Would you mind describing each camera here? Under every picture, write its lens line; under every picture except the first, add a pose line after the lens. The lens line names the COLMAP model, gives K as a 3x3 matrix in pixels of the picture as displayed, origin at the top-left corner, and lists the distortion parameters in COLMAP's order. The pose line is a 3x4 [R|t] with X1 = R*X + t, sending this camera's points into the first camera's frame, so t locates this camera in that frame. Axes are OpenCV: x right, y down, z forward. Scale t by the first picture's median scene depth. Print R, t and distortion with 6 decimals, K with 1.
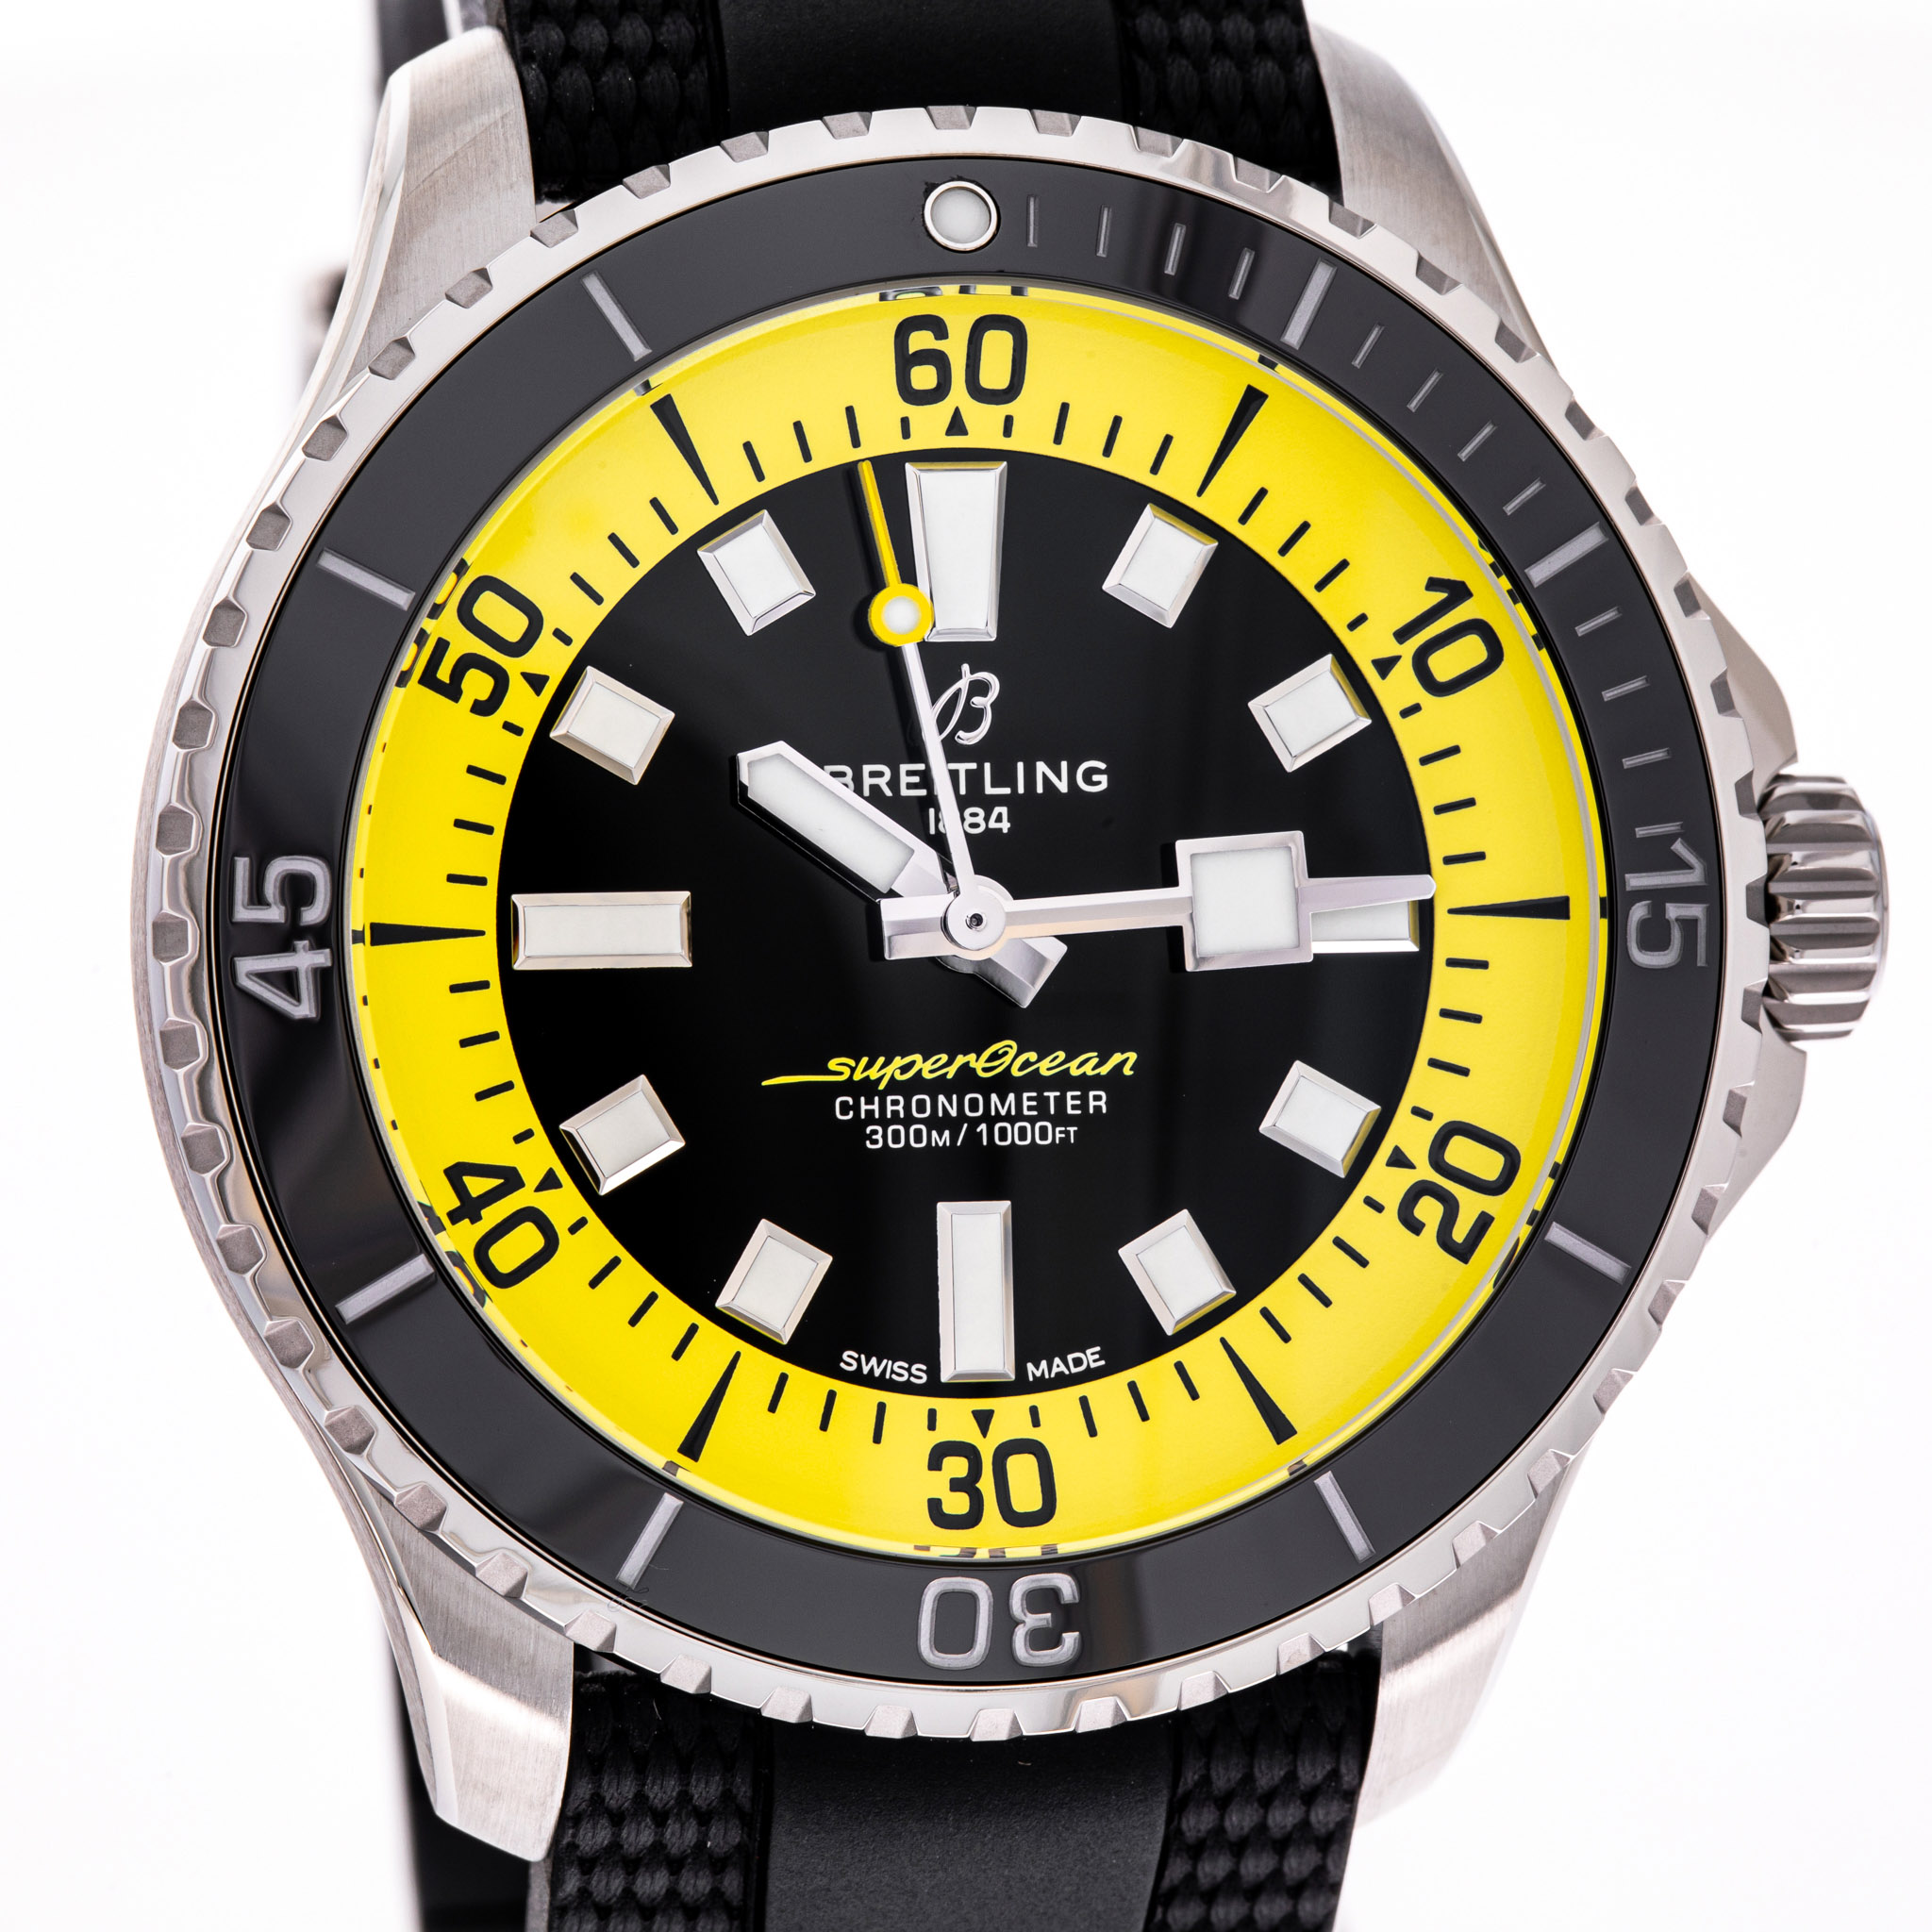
lens RADIAL K [[13273.3, 0, 960.9], [0, 13273.3, 964.8], [0, 0, 1]] dist [-0.310625, 0.000000]
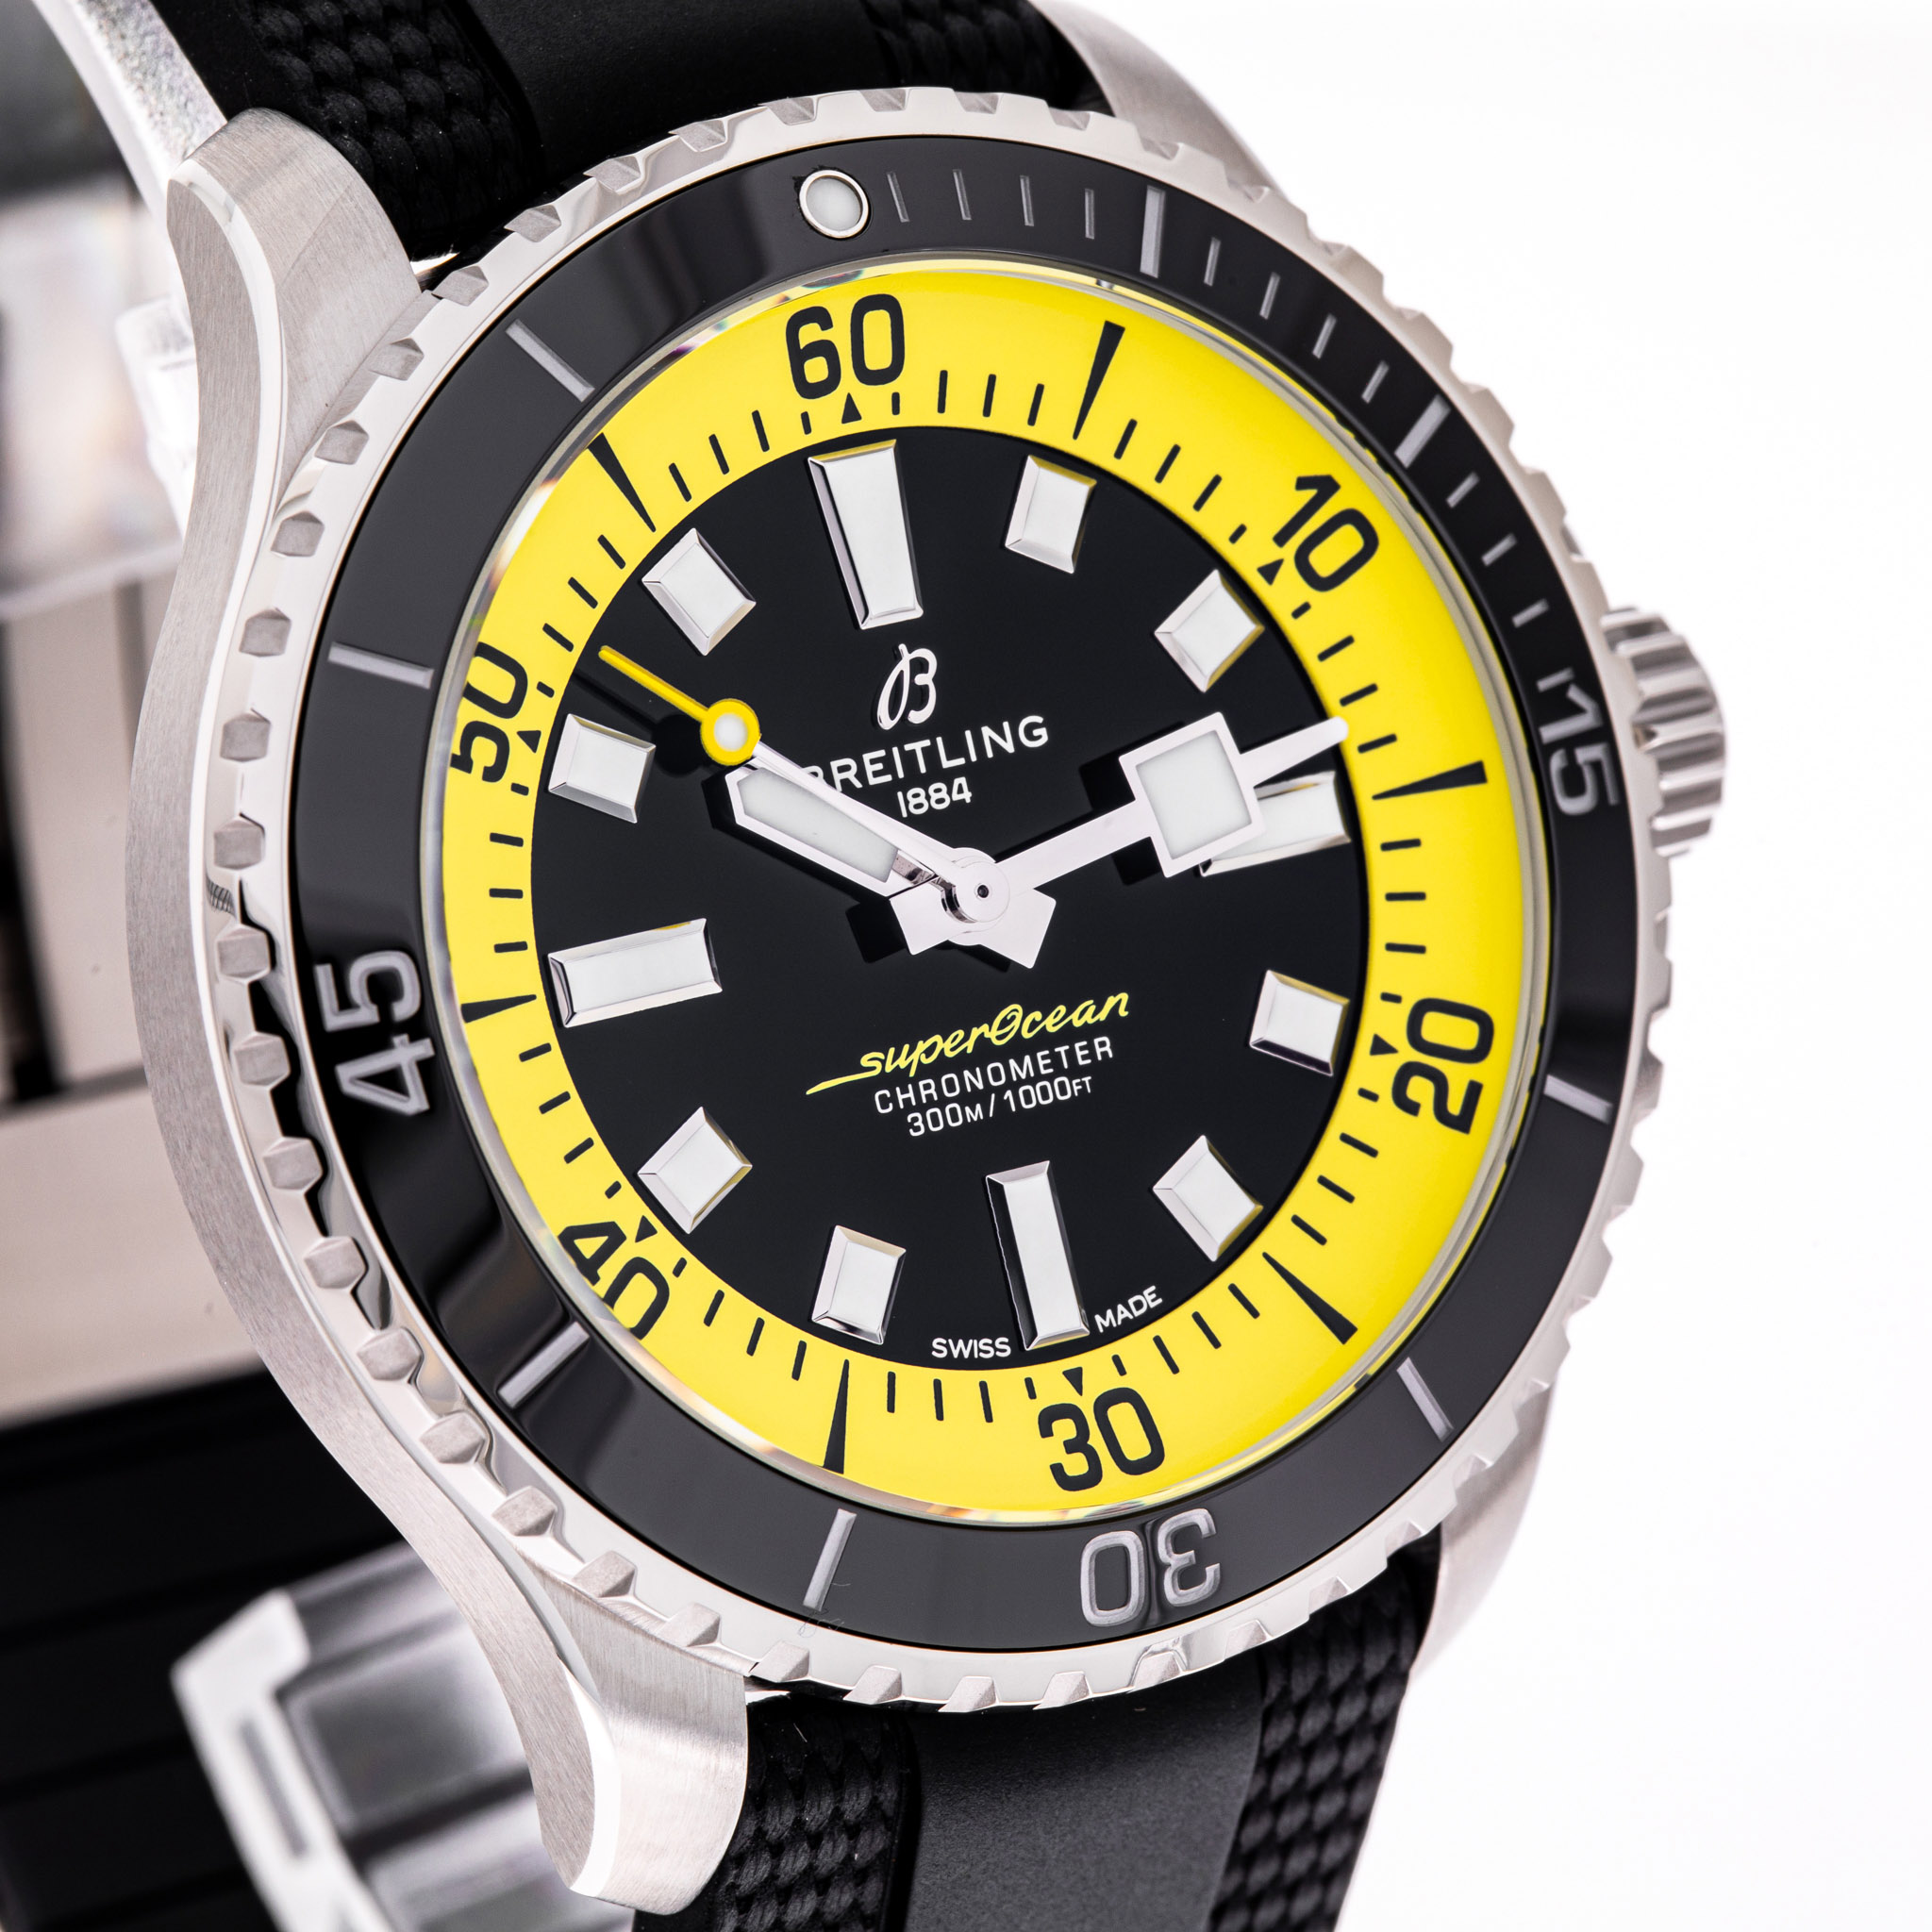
lens RADIAL K [[13273.3, 0, 968.7], [0, 13273.3, 963.8], [0, 0, 1]] dist [-0.310625, 0.000000]
pose [[0.928009, -0.192522, 0.318960, -0.319436], [0.193704, 0.980651, 0.028335, -0.026443], [-0.318243, 0.035489, 0.947345, 0.050089]]
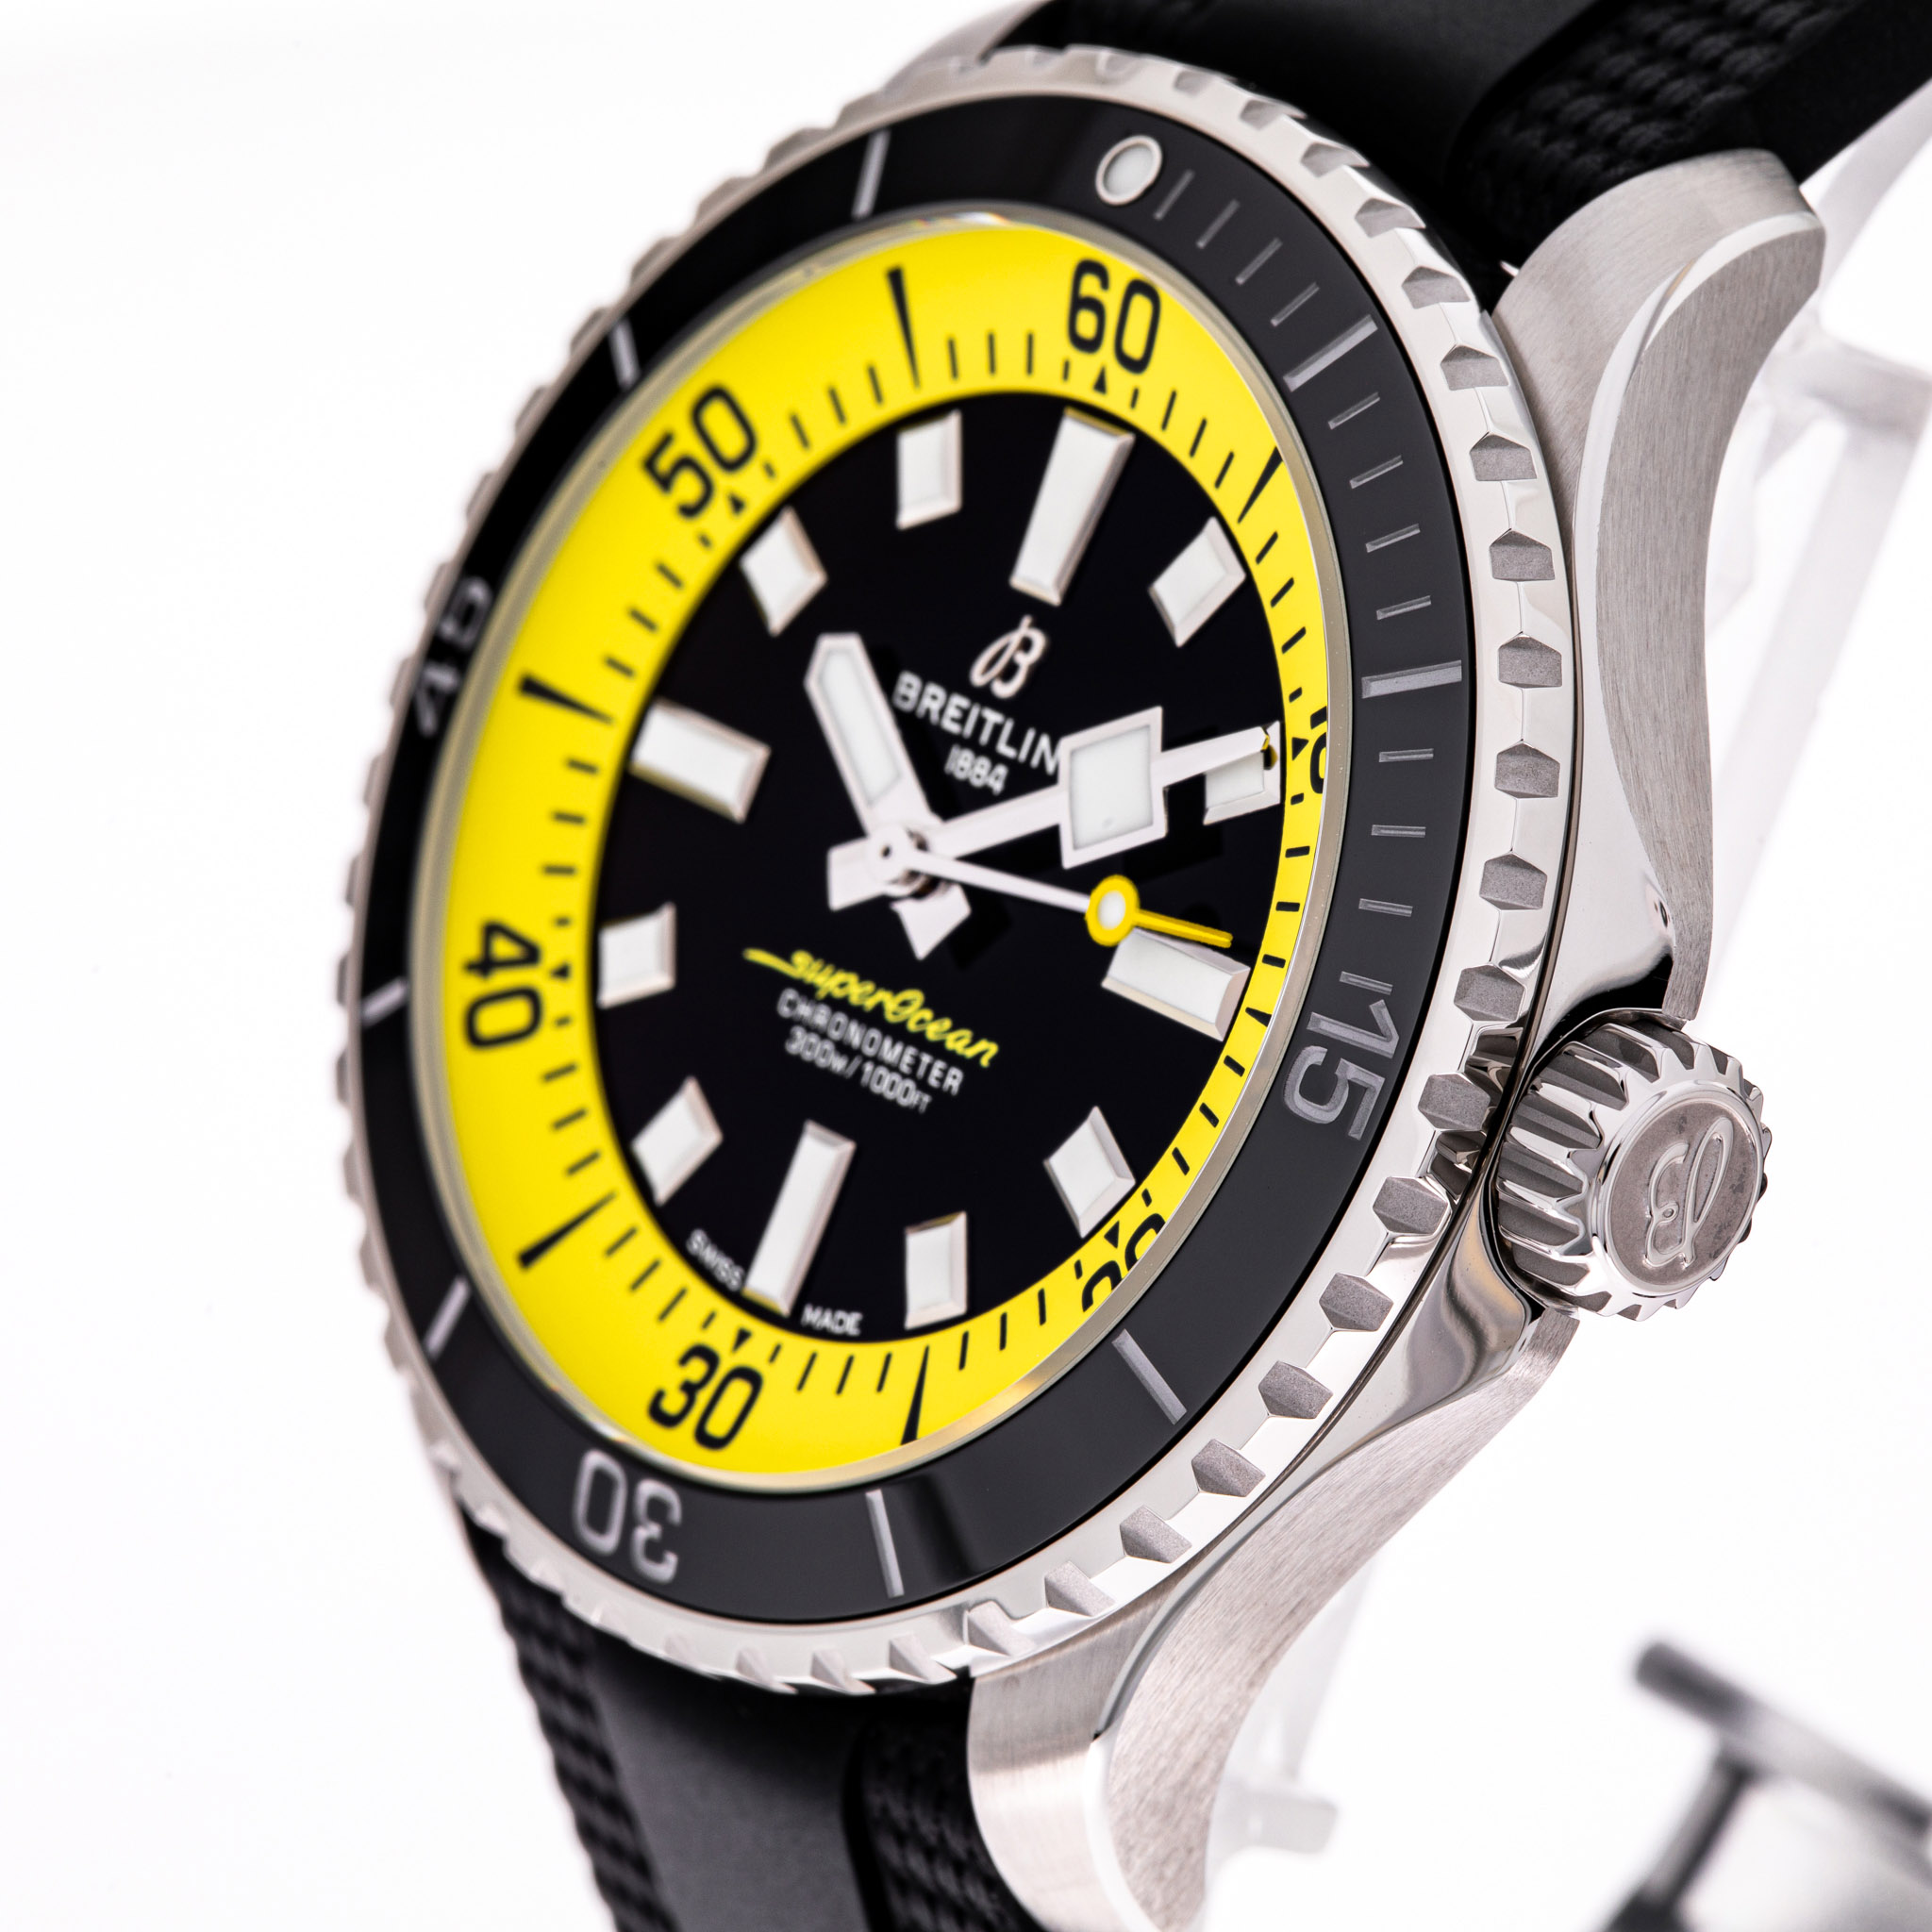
lens RADIAL K [[13273.3, 0, 972.4], [0, 13273.3, 972.2], [0, 0, 1]] dist [-0.310625, 0.000000]
pose [[0.498006, 0.277624, -0.821532, 0.803564], [-0.347147, 0.931970, 0.104506, -0.098612], [0.794656, 0.233148, 0.560503, 0.459039]]
